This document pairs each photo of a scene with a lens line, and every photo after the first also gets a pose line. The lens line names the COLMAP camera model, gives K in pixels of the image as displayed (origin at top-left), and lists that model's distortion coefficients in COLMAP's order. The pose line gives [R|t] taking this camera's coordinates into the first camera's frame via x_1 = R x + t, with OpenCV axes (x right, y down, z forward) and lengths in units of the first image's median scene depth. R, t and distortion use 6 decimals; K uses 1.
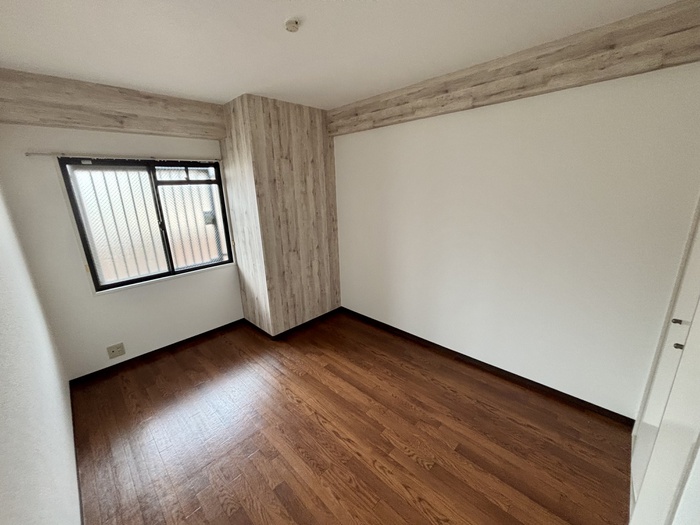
lens RADIAL K [[271.2, 0, 361.4], [0, 271.2, 250.0], [0, 0, 1]] dist [-0.008841, 0.000055]
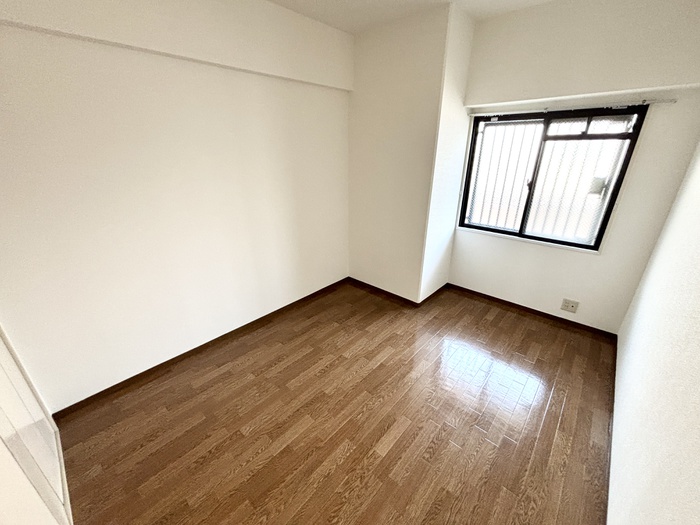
lens RADIAL K [[283.3, 0, 351.4], [0, 283.3, 269.0], [0, 0, 1]] dist [0.003452, 0.000871]
pose [[0.003591, 0.423230, -0.906015, 0.324062], [-0.235552, 0.880885, 0.410557, -0.093073], [0.971855, 0.211939, 0.102856, 0.336476]]
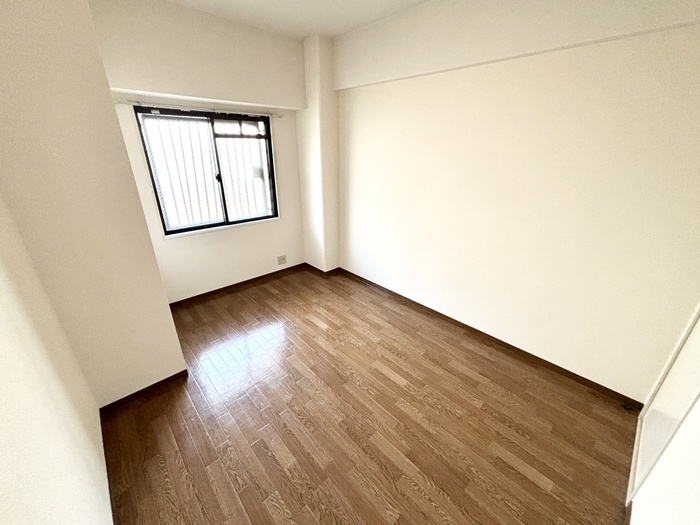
lens RADIAL K [[283.3, 0, 357.8], [0, 283.3, 258.7], [0, 0, 1]] dist [0.003452, 0.000871]
pose [[0.997142, 0.061453, -0.043956, -0.125964], [-0.054542, 0.988061, 0.144088, 0.036590], [0.052285, -0.141279, 0.988588, -0.130710]]
